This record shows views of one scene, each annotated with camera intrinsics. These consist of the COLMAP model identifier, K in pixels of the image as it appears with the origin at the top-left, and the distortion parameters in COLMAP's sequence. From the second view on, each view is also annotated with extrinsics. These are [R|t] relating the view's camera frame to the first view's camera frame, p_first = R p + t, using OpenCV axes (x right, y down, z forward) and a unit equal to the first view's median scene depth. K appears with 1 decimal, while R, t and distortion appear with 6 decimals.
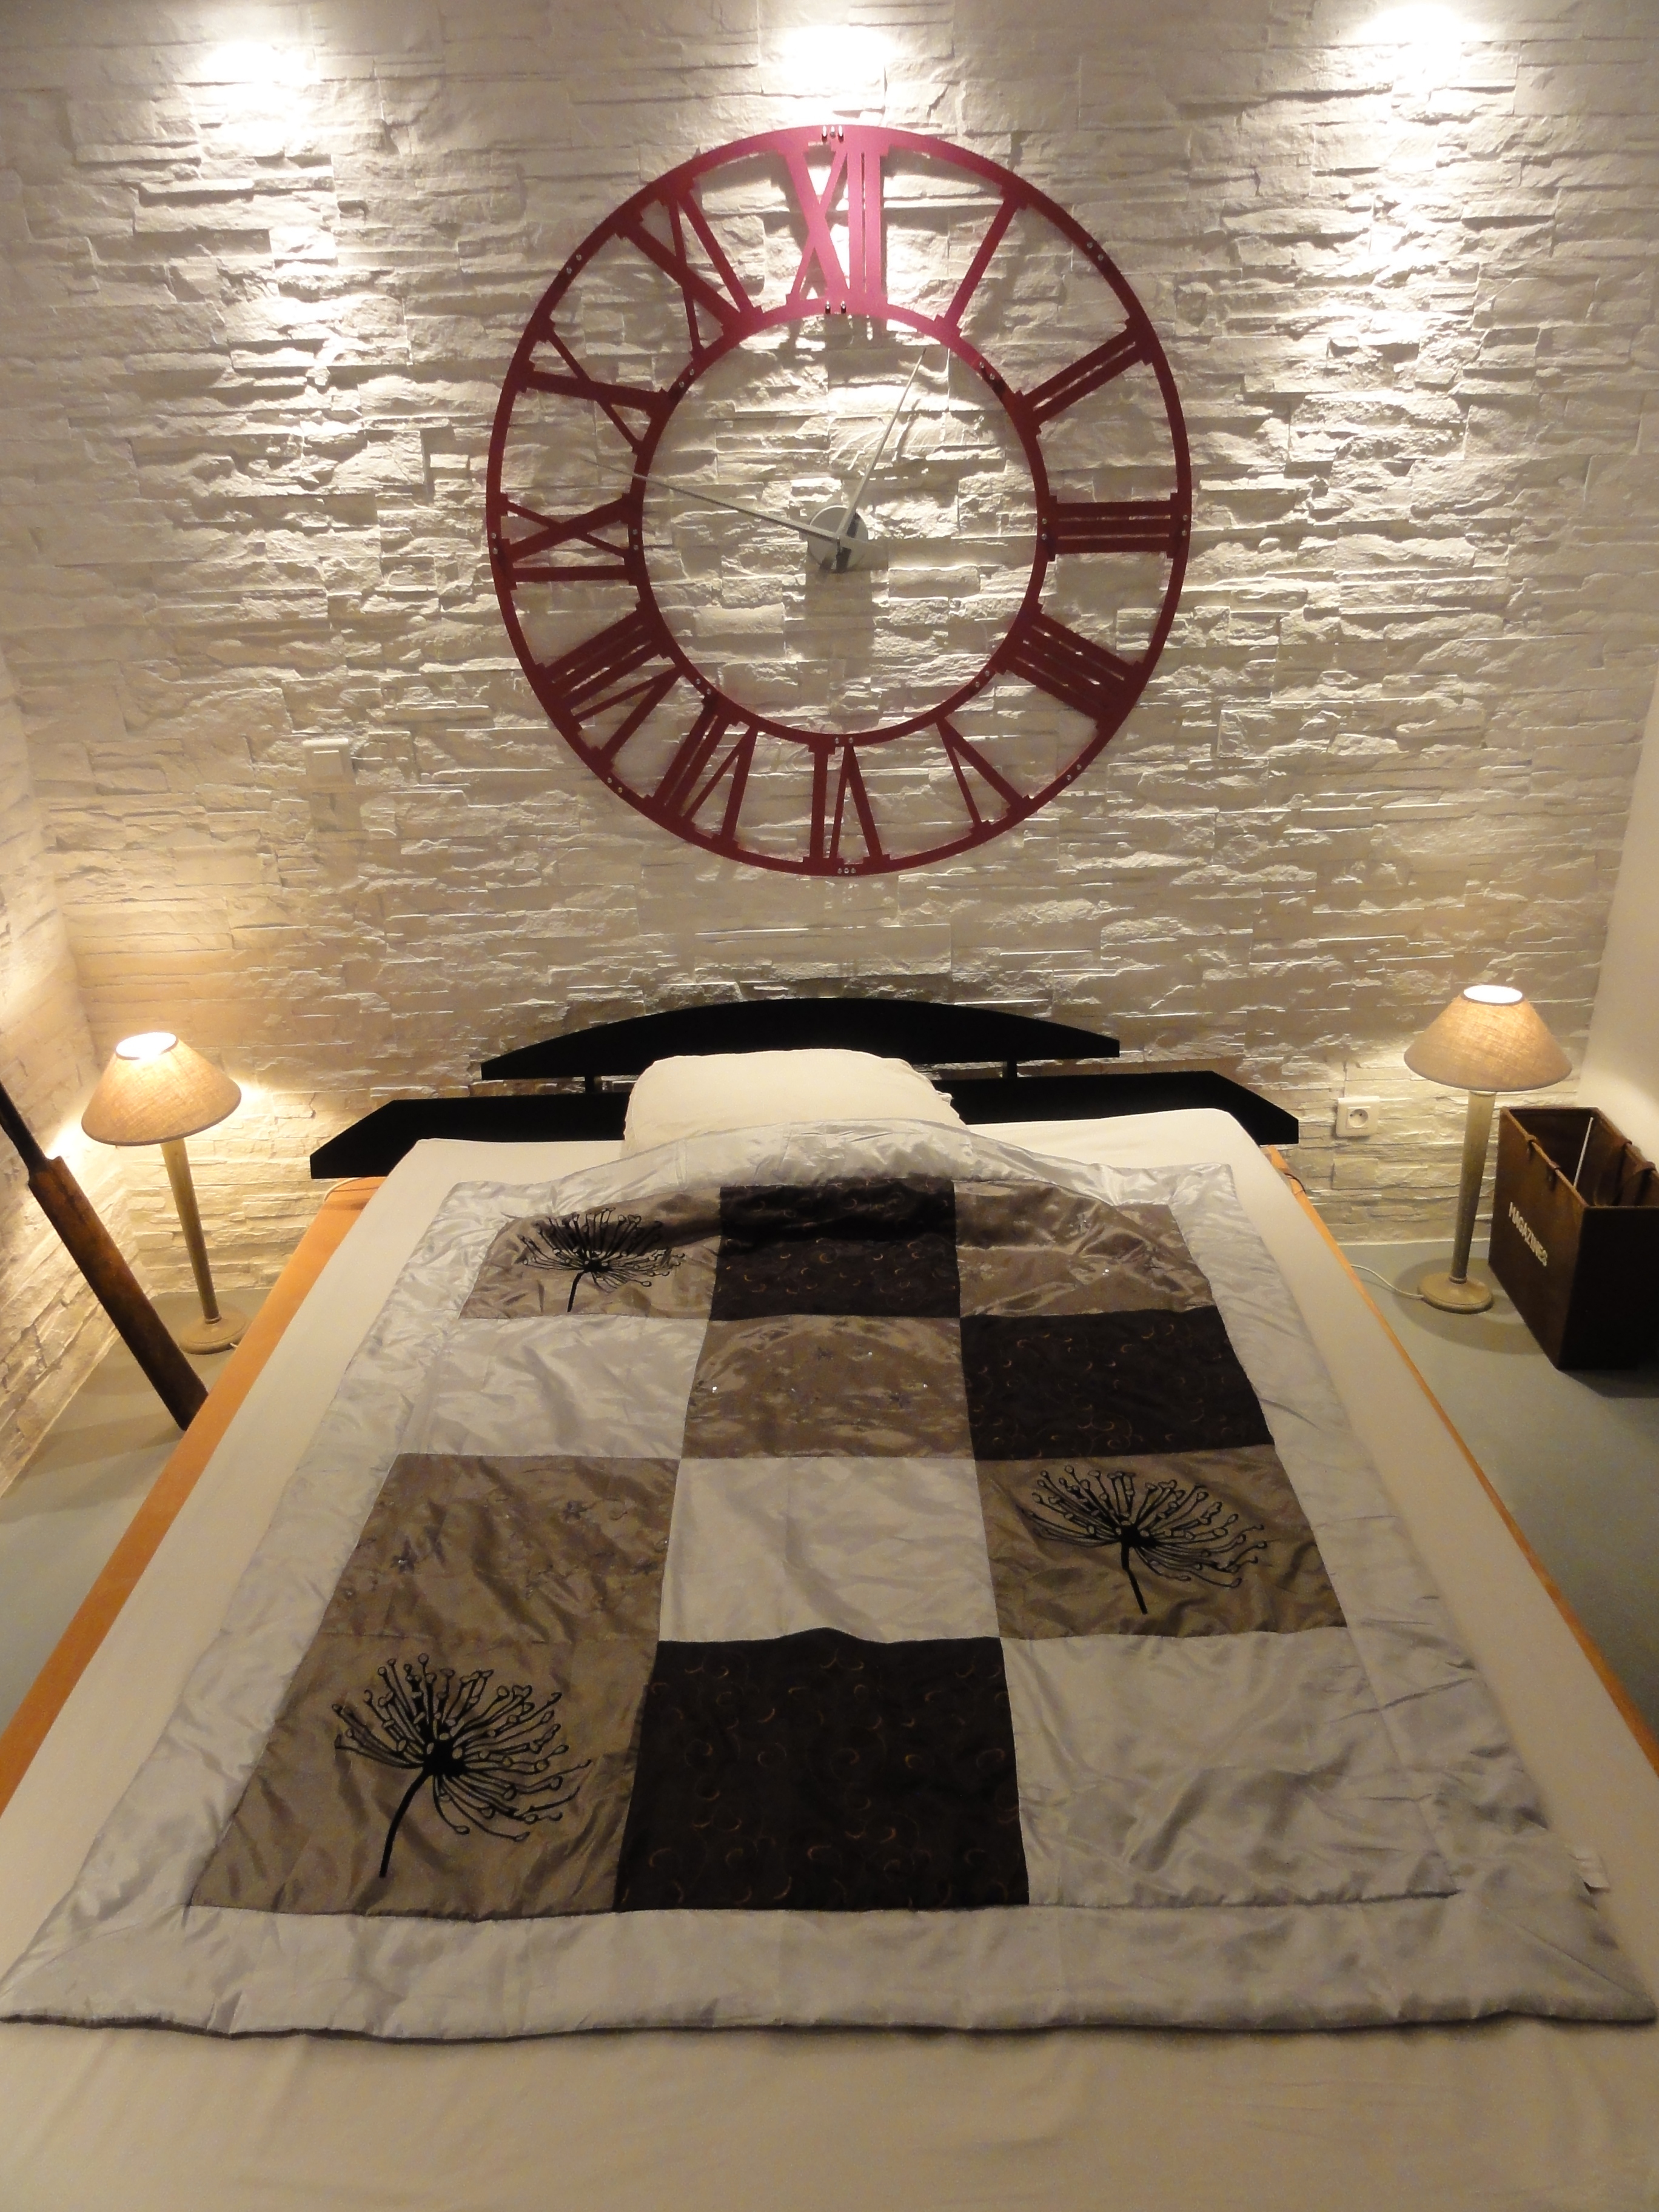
lens RADIAL K [[1555.2, 0, 829.8], [0, 1555.2, 1110.1], [0, 0, 1]] dist [-0.010379, 0.009509]
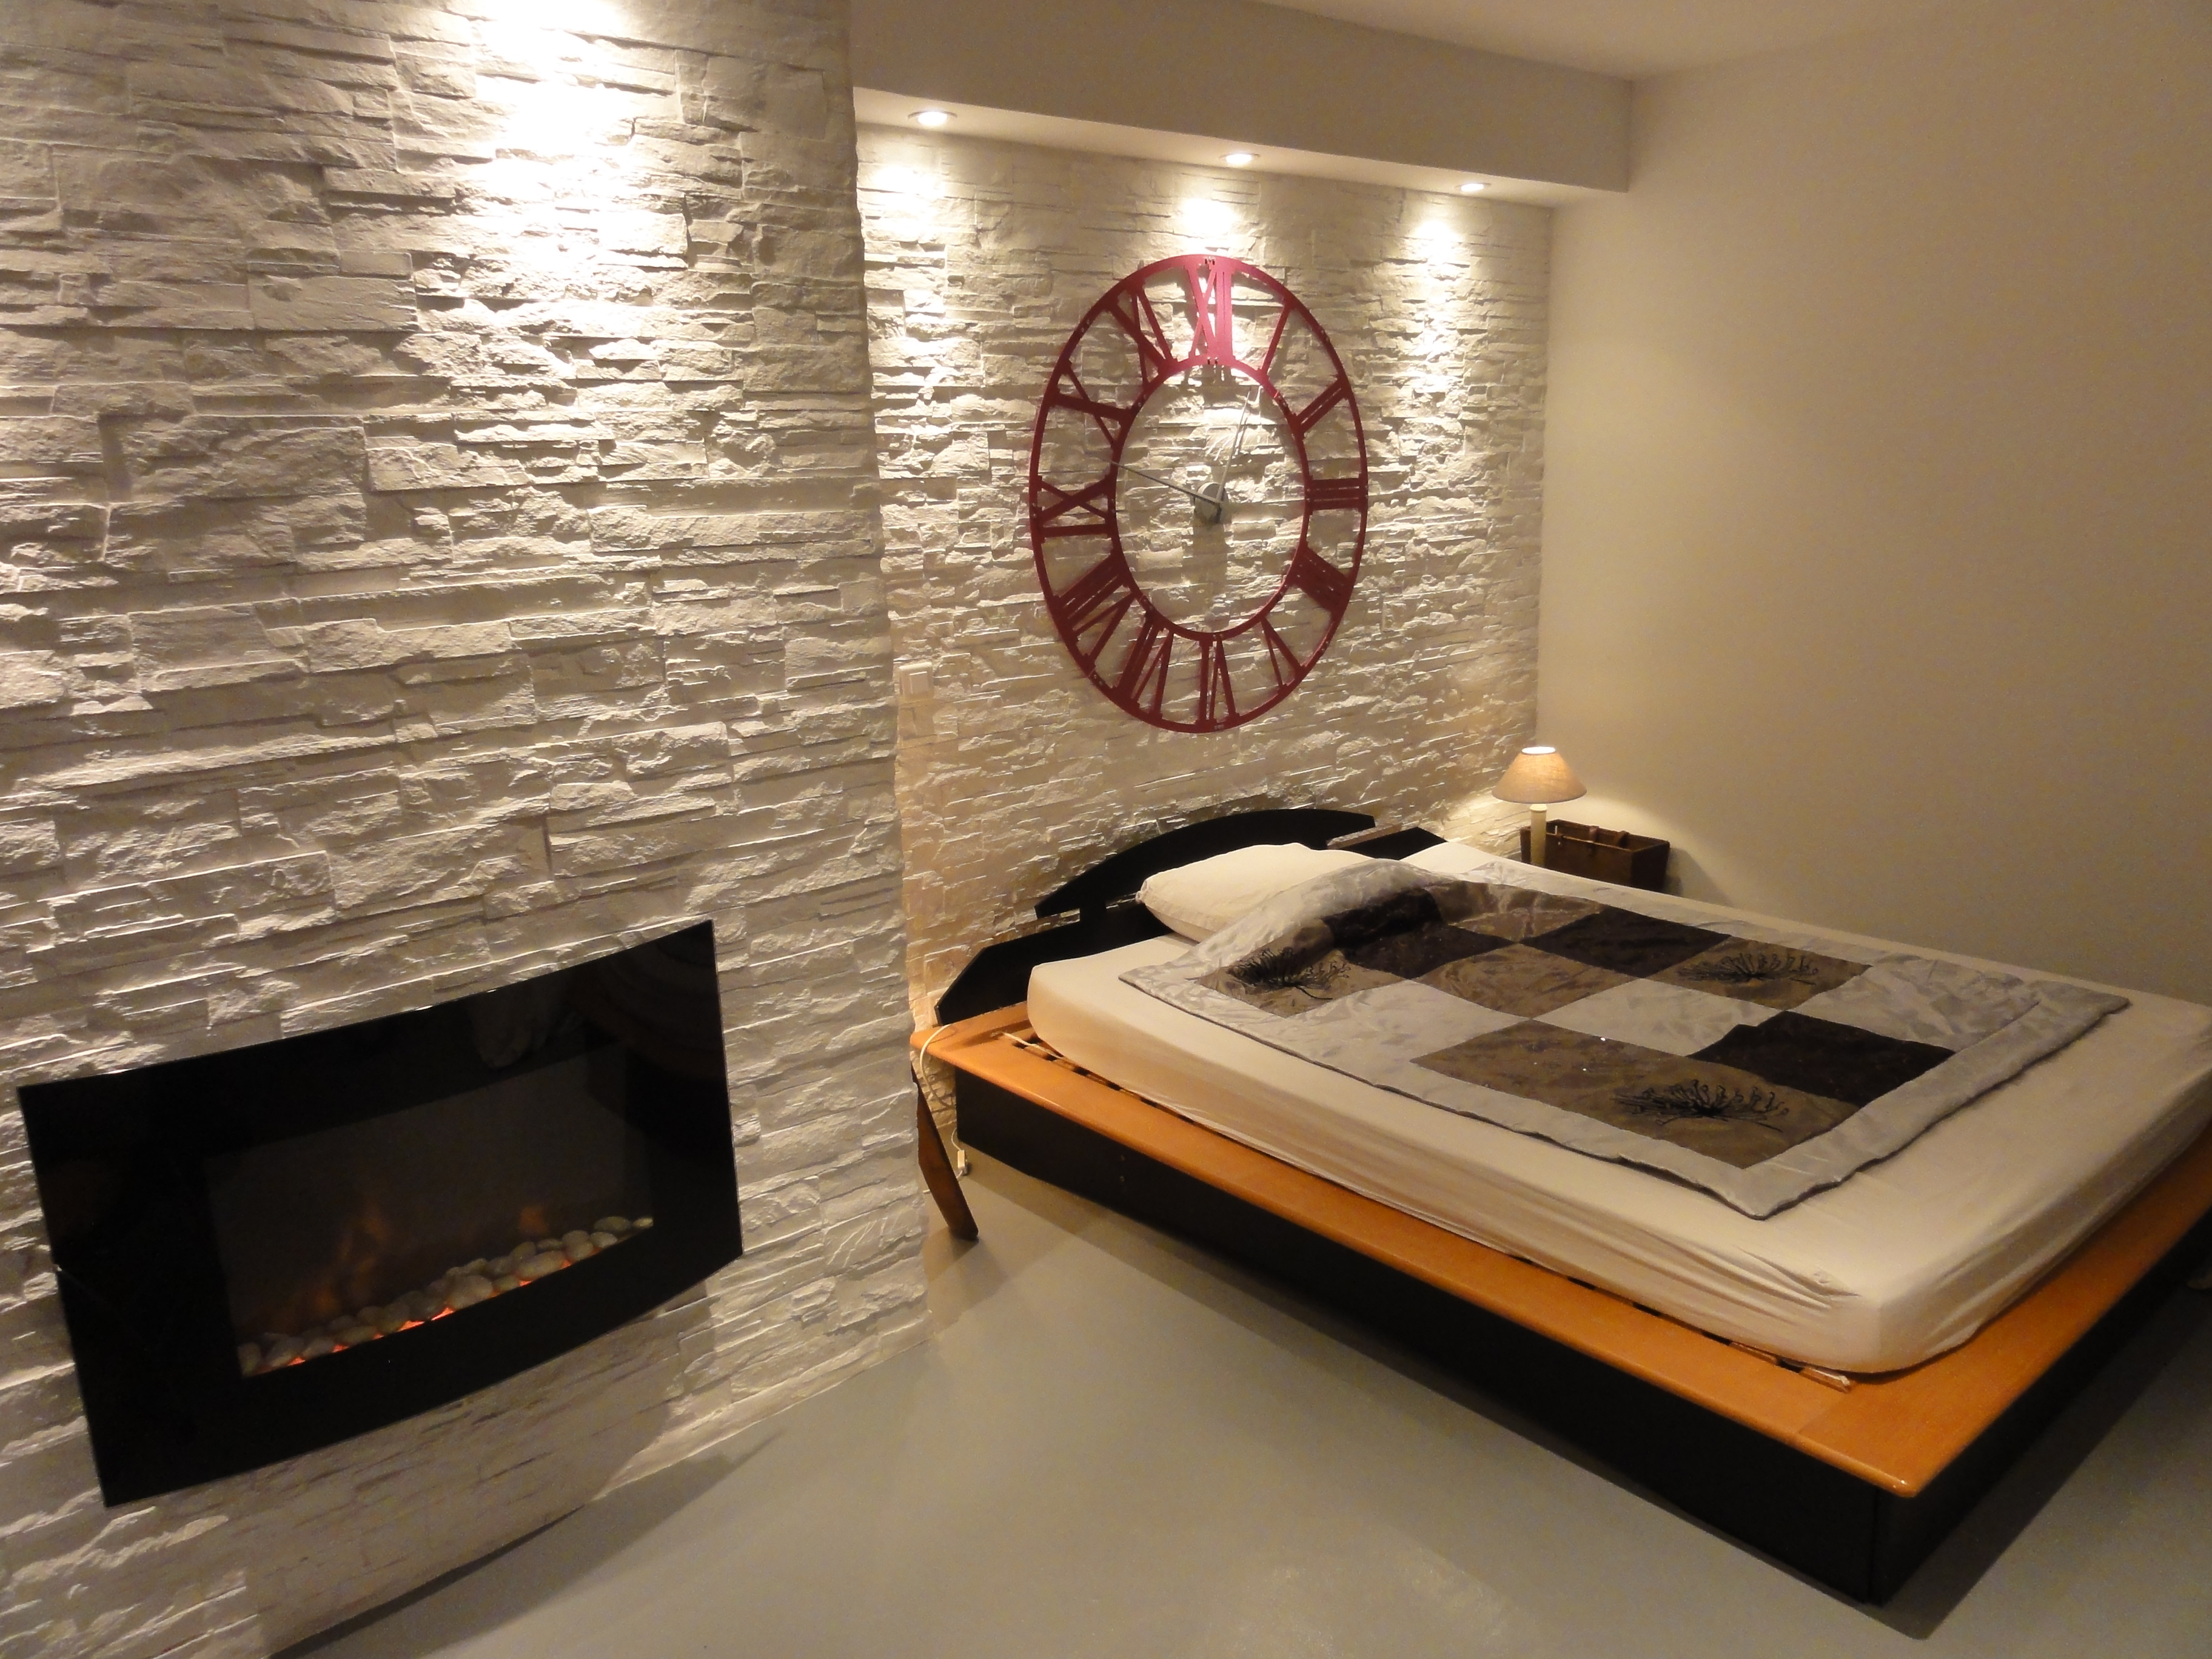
lens RADIAL K [[1555.2, 0, 1102.7], [0, 1555.2, 830.5], [0, 0, 1]] dist [-0.010379, 0.009509]
pose [[0.776435, -0.146464, 0.612942, -1.043107], [0.269626, 0.956308, -0.113032, 0.075764], [-0.569606, 0.253027, 0.782002, -0.035397]]
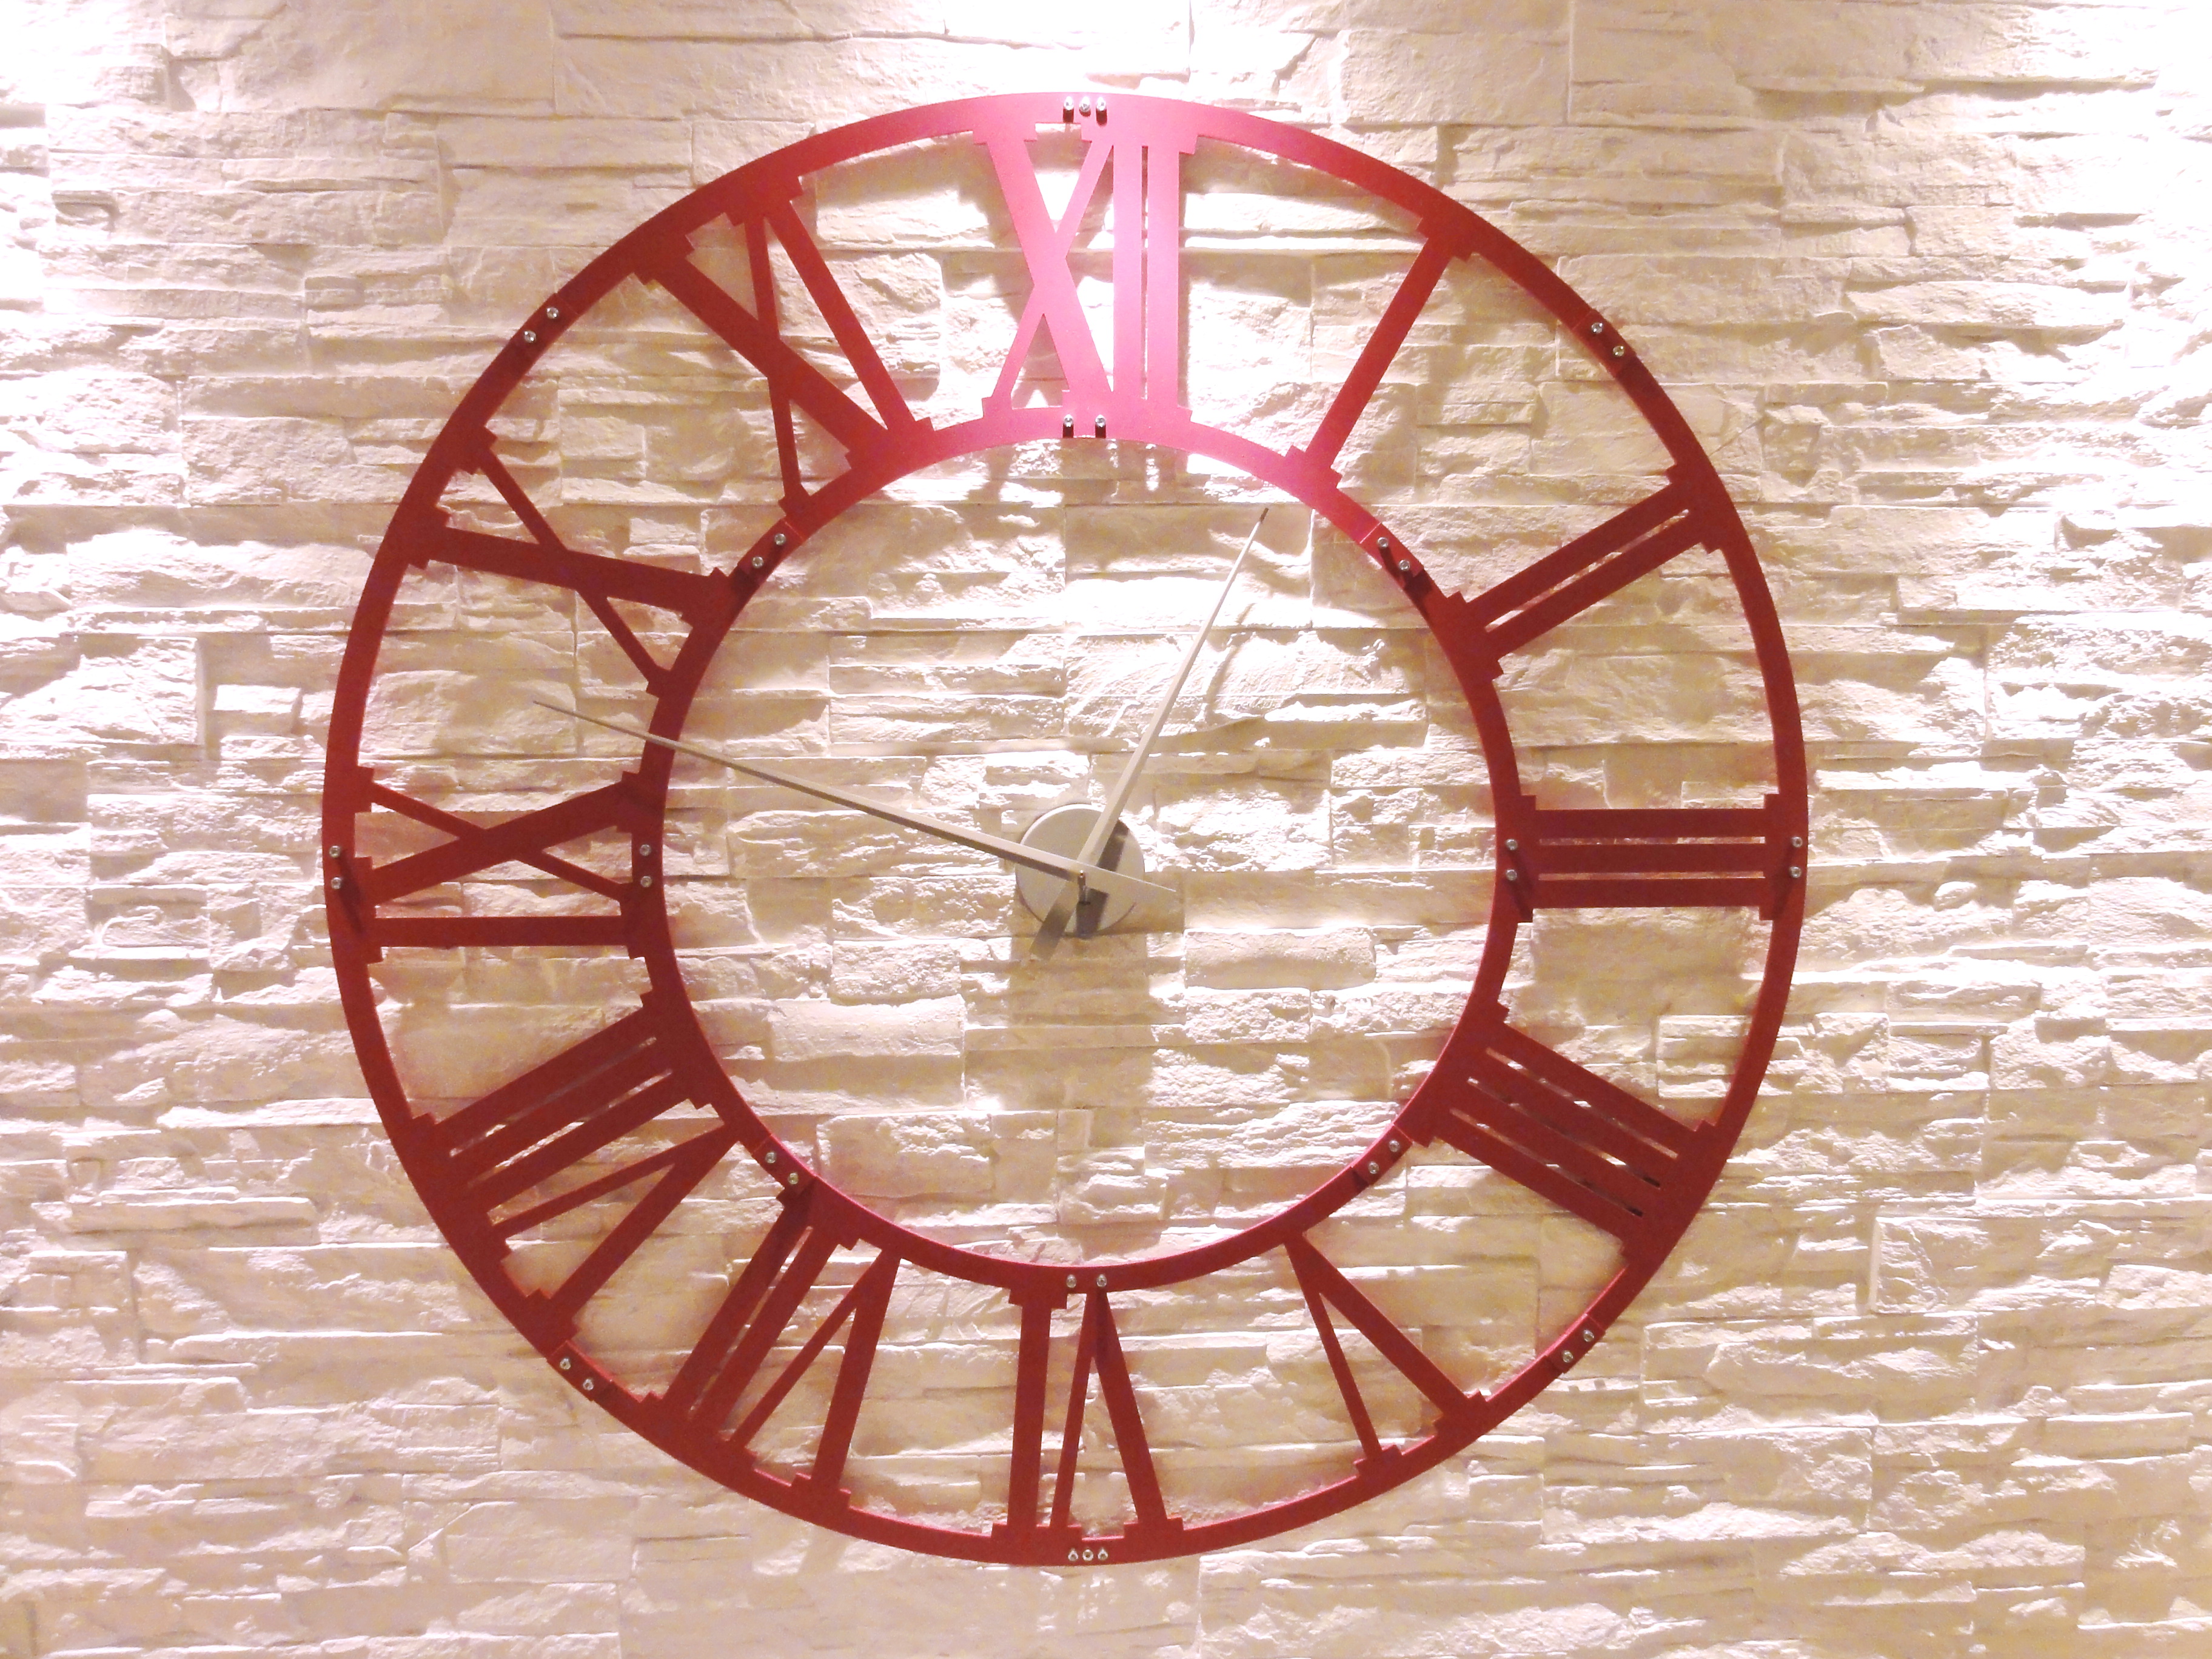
lens RADIAL K [[1555.2, 0, 1119.7], [0, 1555.2, 836.5], [0, 0, 1]] dist [-0.010379, 0.009509]
pose [[0.998909, 0.018924, 0.042693, -0.003531], [-0.004414, 0.948377, -0.317114, -0.226802], [-0.046490, 0.316580, 0.947426, 0.545803]]
